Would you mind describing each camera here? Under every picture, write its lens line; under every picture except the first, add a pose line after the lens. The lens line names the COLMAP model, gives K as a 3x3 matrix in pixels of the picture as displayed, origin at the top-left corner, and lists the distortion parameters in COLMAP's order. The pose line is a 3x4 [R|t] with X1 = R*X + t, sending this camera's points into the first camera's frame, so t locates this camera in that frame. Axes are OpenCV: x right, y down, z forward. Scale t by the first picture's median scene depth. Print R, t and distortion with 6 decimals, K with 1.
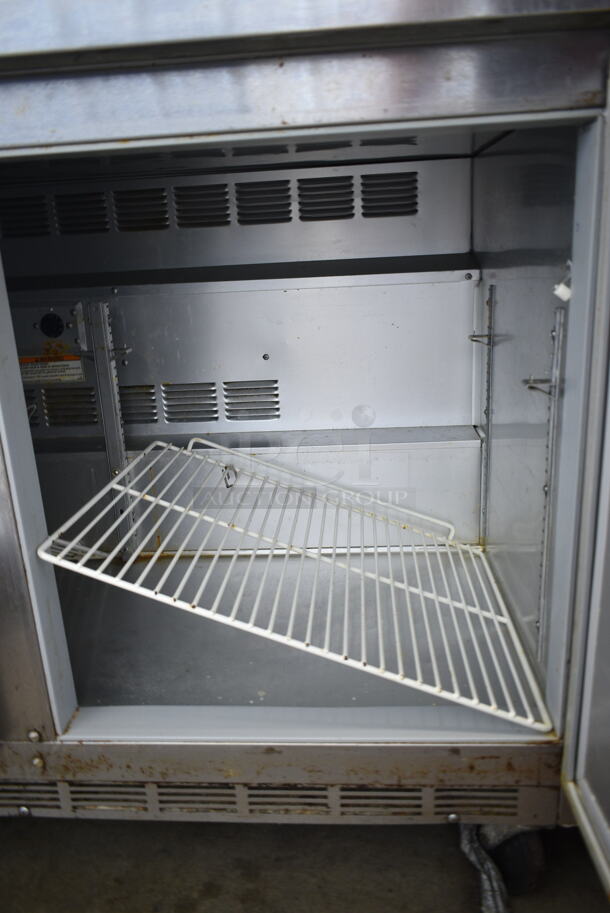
lens RADIAL K [[693.8, 0, 299.8], [0, 693.8, 453.4], [0, 0, 1]] dist [-0.013818, 0.003192]
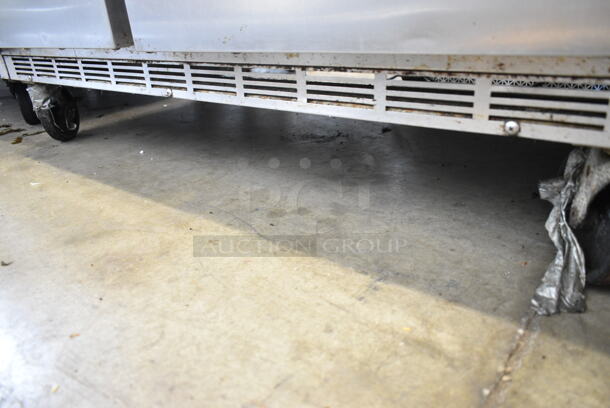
lens RADIAL K [[463.6, 0, 305.6], [0, 463.6, 204.0], [0, 0, 1]] dist [-0.013818, 0.003192]
pose [[0.826941, 0.226318, -0.514731, 0.288491], [-0.129609, 0.967492, 0.217166, 0.479310], [0.547147, -0.112870, 0.829392, 0.384777]]
